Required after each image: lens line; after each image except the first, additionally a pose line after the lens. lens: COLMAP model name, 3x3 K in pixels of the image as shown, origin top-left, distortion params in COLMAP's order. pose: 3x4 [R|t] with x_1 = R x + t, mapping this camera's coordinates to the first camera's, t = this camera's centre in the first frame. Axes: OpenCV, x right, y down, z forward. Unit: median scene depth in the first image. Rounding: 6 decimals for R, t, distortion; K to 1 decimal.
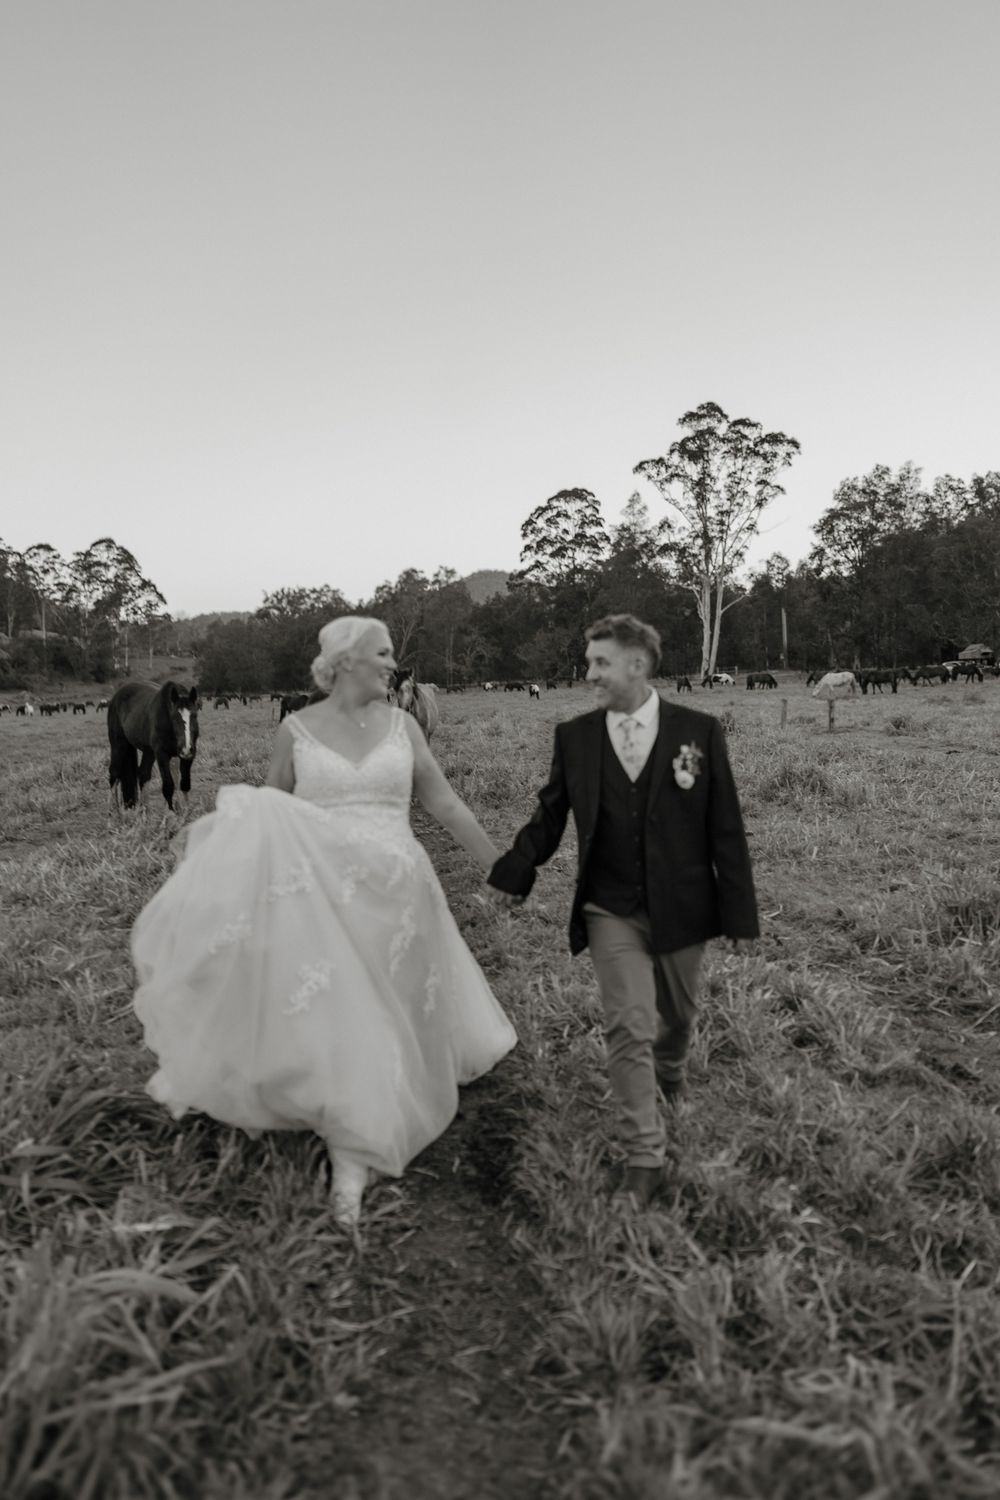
lens RADIAL K [[1260.3, 0, 490.8], [0, 1260.3, 759.6], [0, 0, 1]] dist [0.009302, 0.001272]
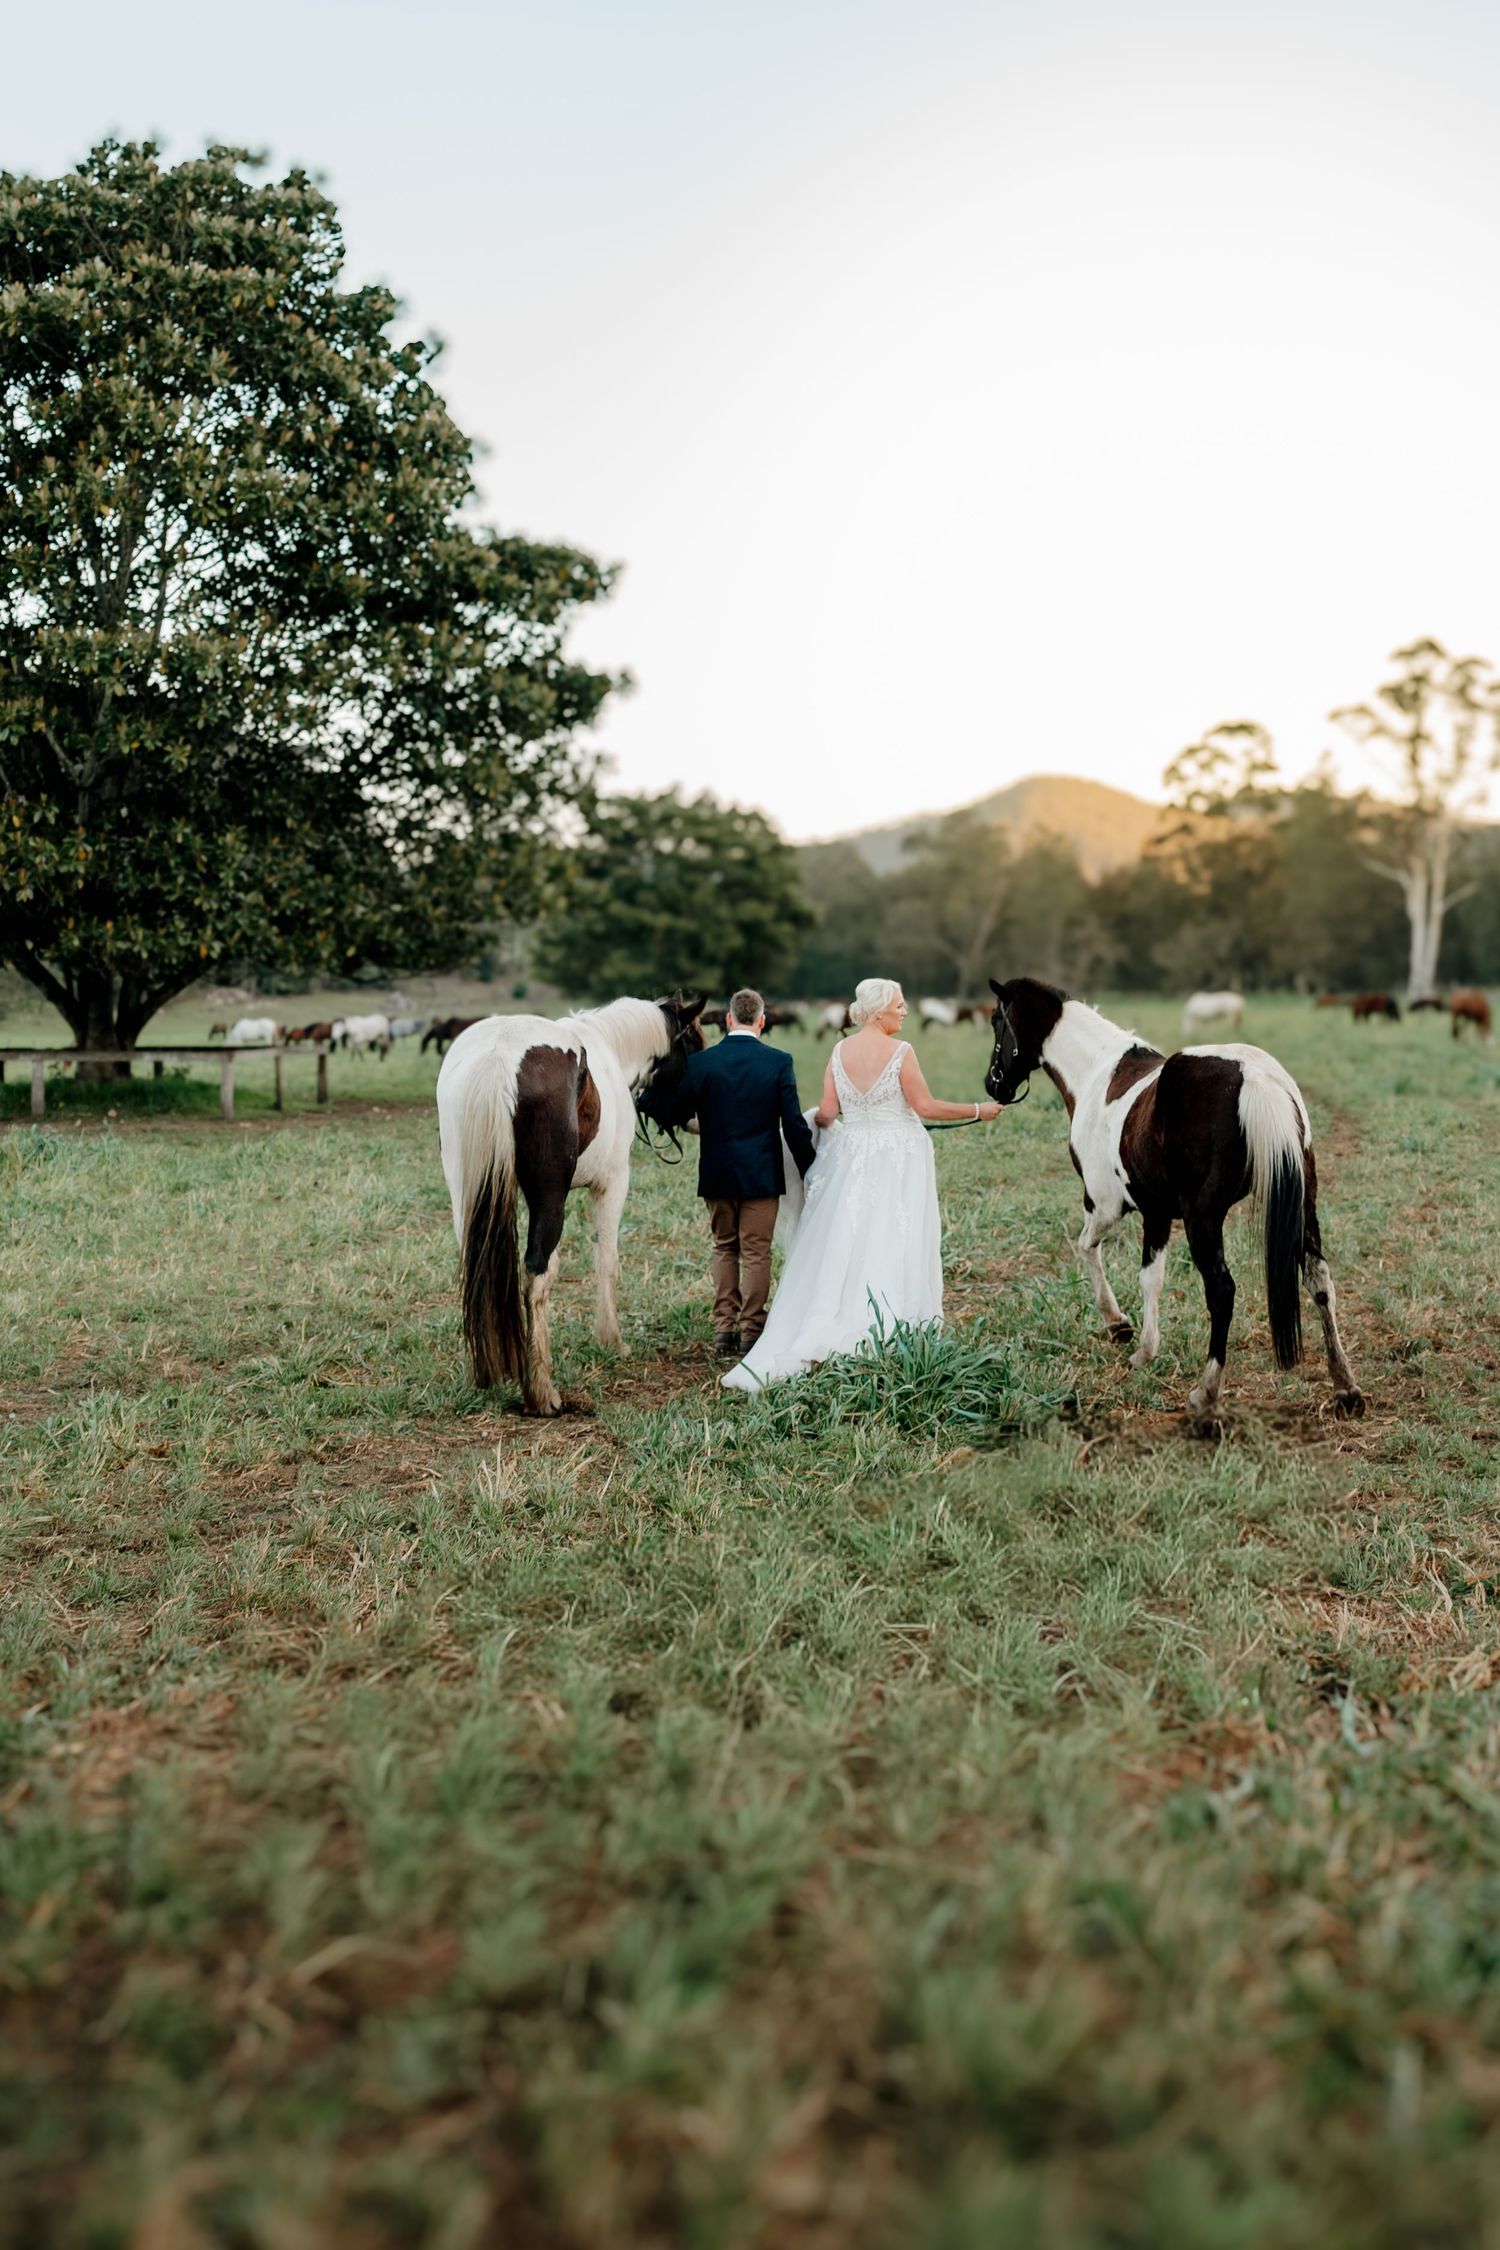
lens RADIAL K [[2501.3, 0, 772.1], [0, 2501.3, 1037.7], [0, 0, 1]] dist [-0.082040, 0.000000]
pose [[0.994348, 0.025023, -0.103183, -0.055081], [-0.029399, 0.998722, -0.041113, 0.030291], [0.102022, 0.043914, 0.993812, -0.485455]]
